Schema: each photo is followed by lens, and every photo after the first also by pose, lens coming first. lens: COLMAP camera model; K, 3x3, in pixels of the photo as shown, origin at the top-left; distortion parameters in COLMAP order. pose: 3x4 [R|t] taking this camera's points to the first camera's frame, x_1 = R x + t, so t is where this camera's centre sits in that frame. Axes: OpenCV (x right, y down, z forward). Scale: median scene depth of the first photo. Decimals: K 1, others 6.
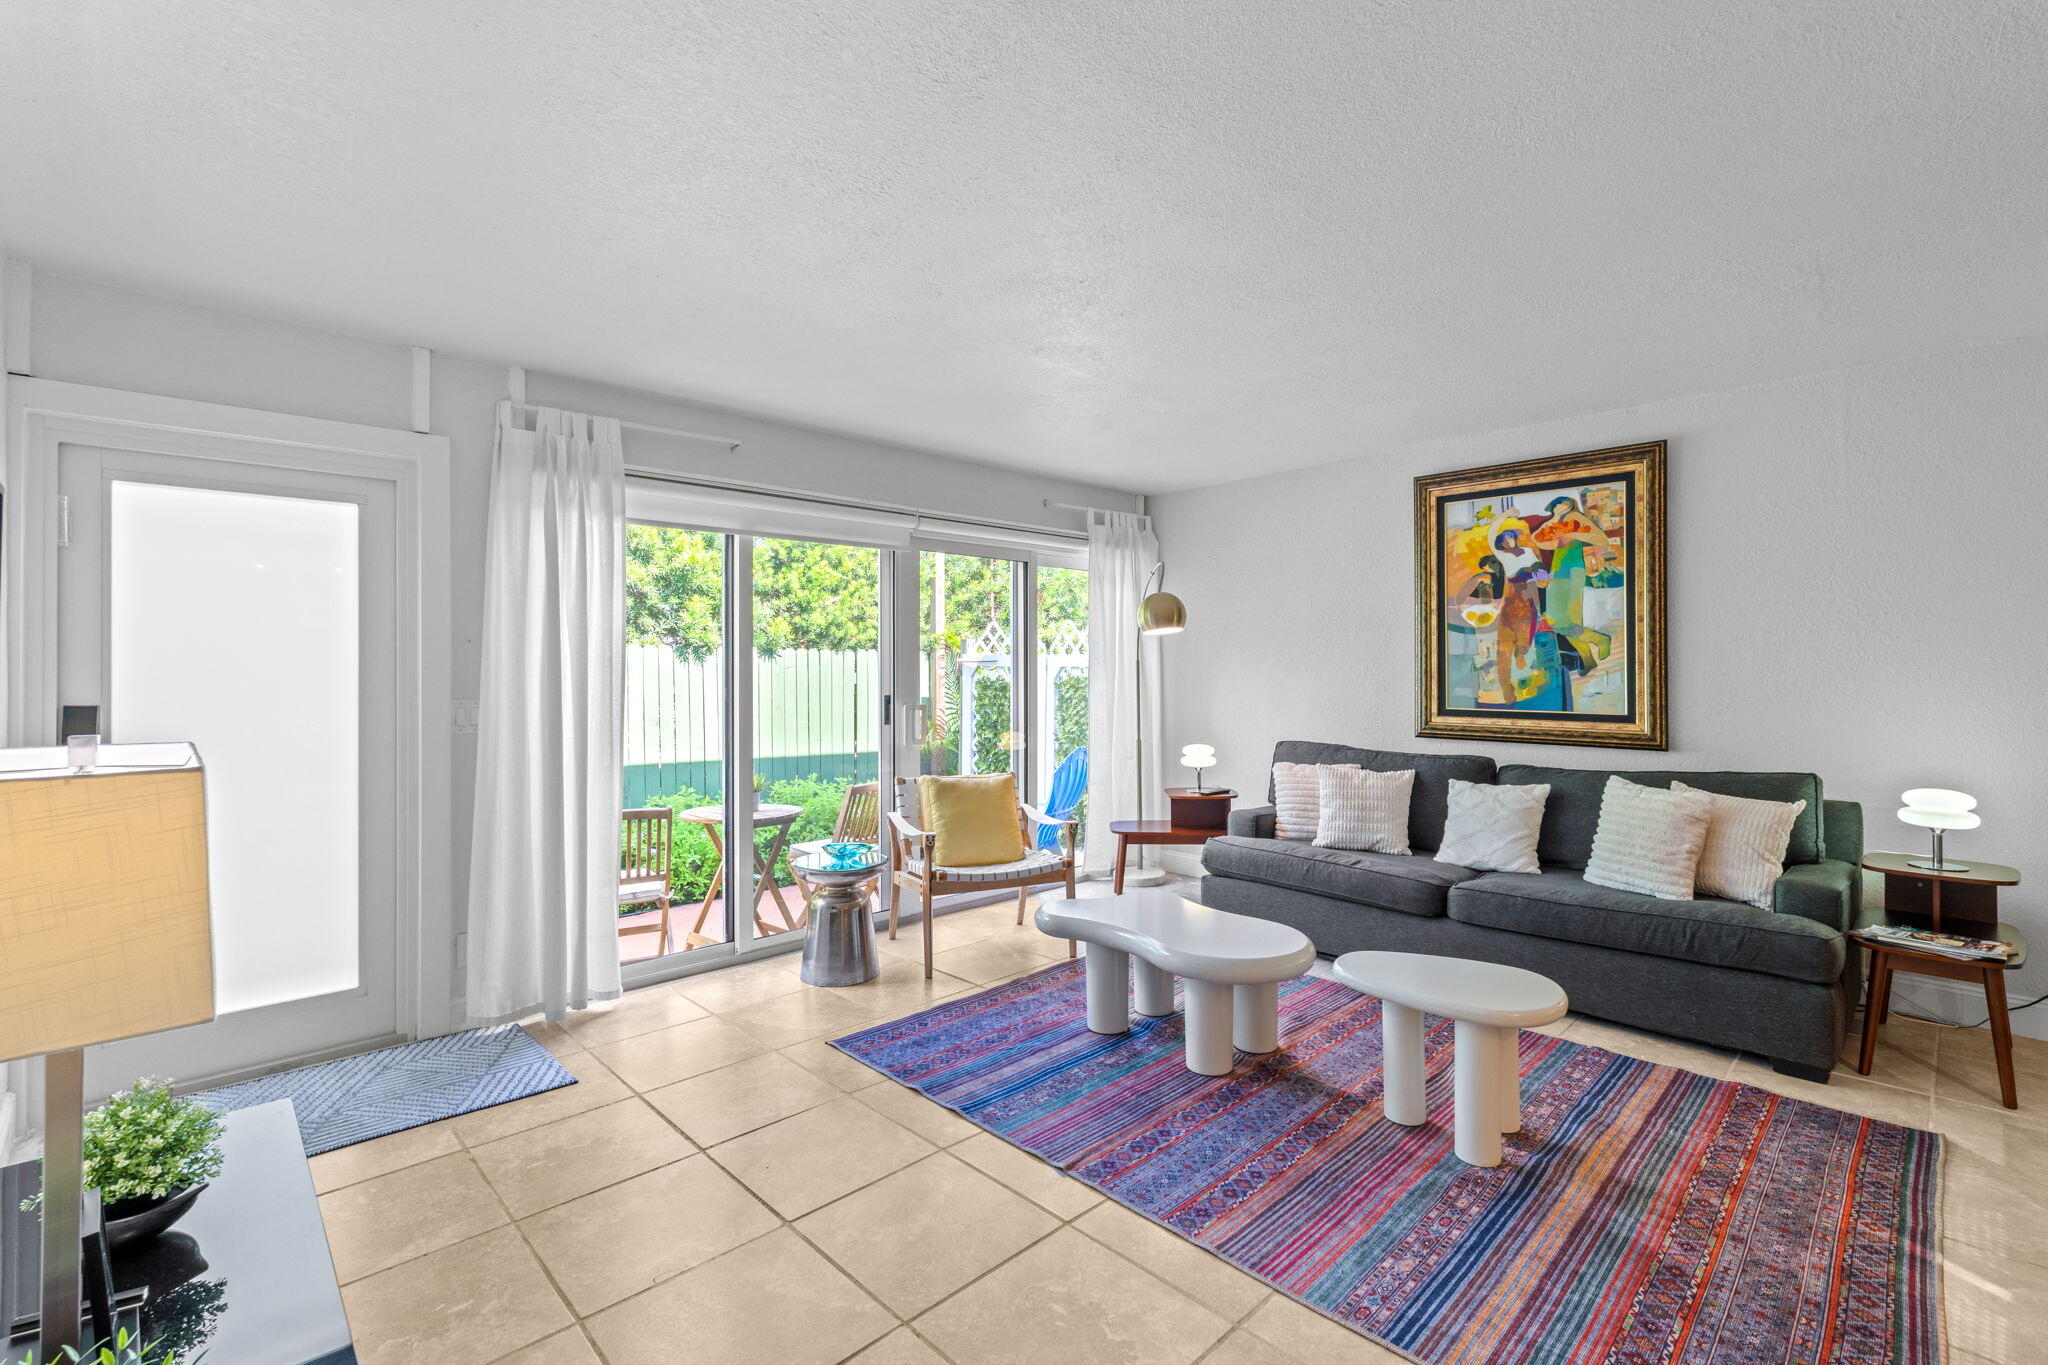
lens RADIAL K [[894.9, 0, 1013.8], [0, 894.9, 669.7], [0, 0, 1]] dist [-0.006586, 0.000899]
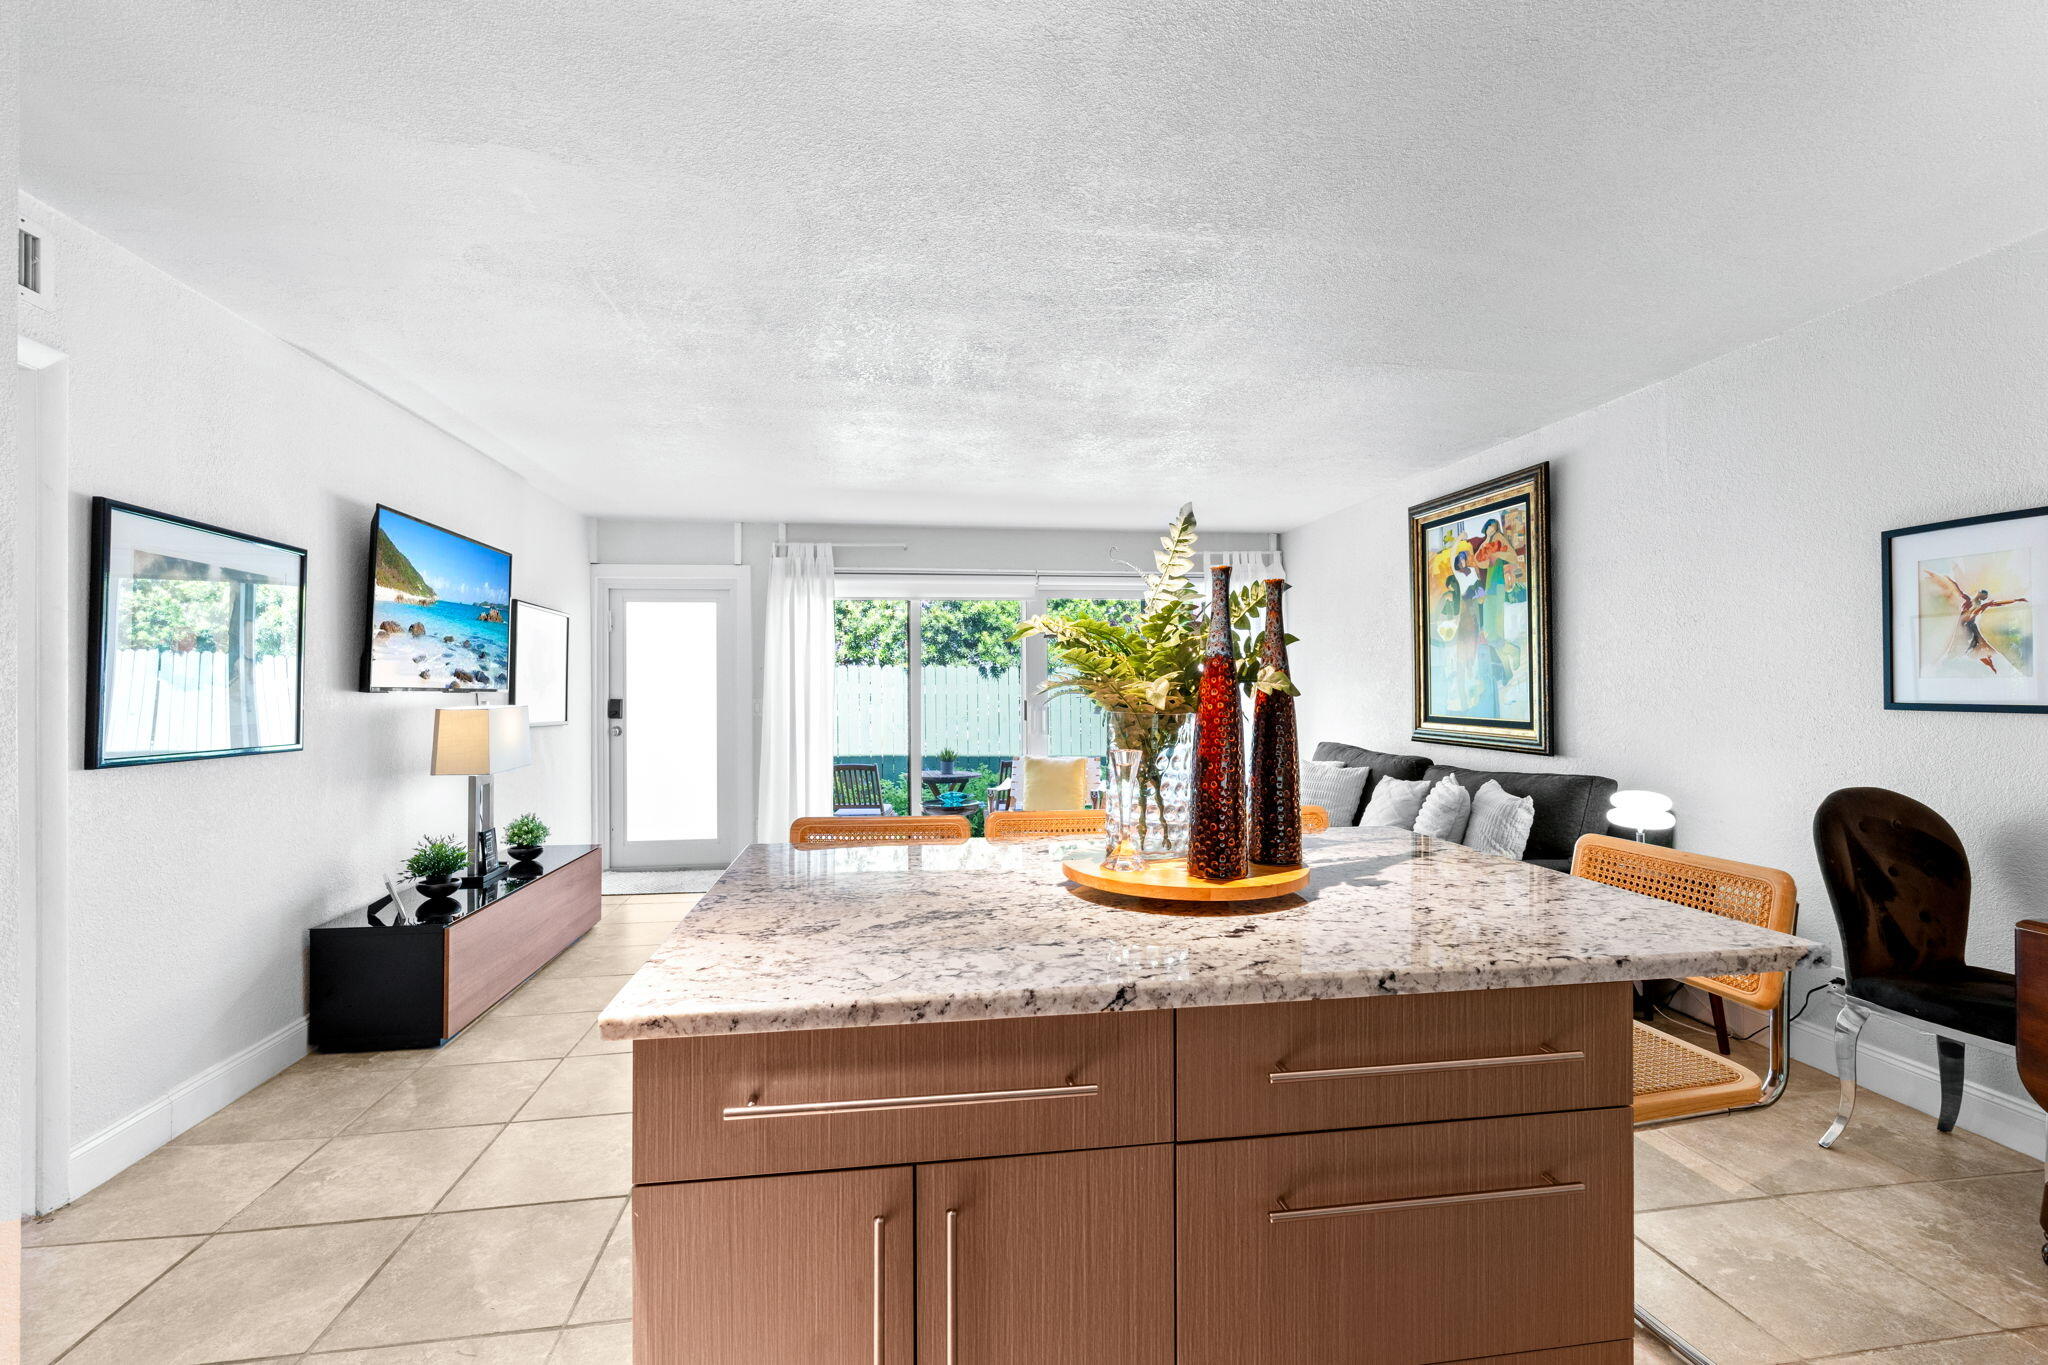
lens RADIAL K [[894.9, 0, 1027.9], [0, 894.9, 682.8], [0, 0, 1]] dist [-0.006586, 0.000899]
pose [[0.817887, -0.004060, -0.575365, 0.763503], [0.002835, 0.999991, -0.003026, 0.005313], [0.575372, 0.000843, 0.817891, -0.198208]]
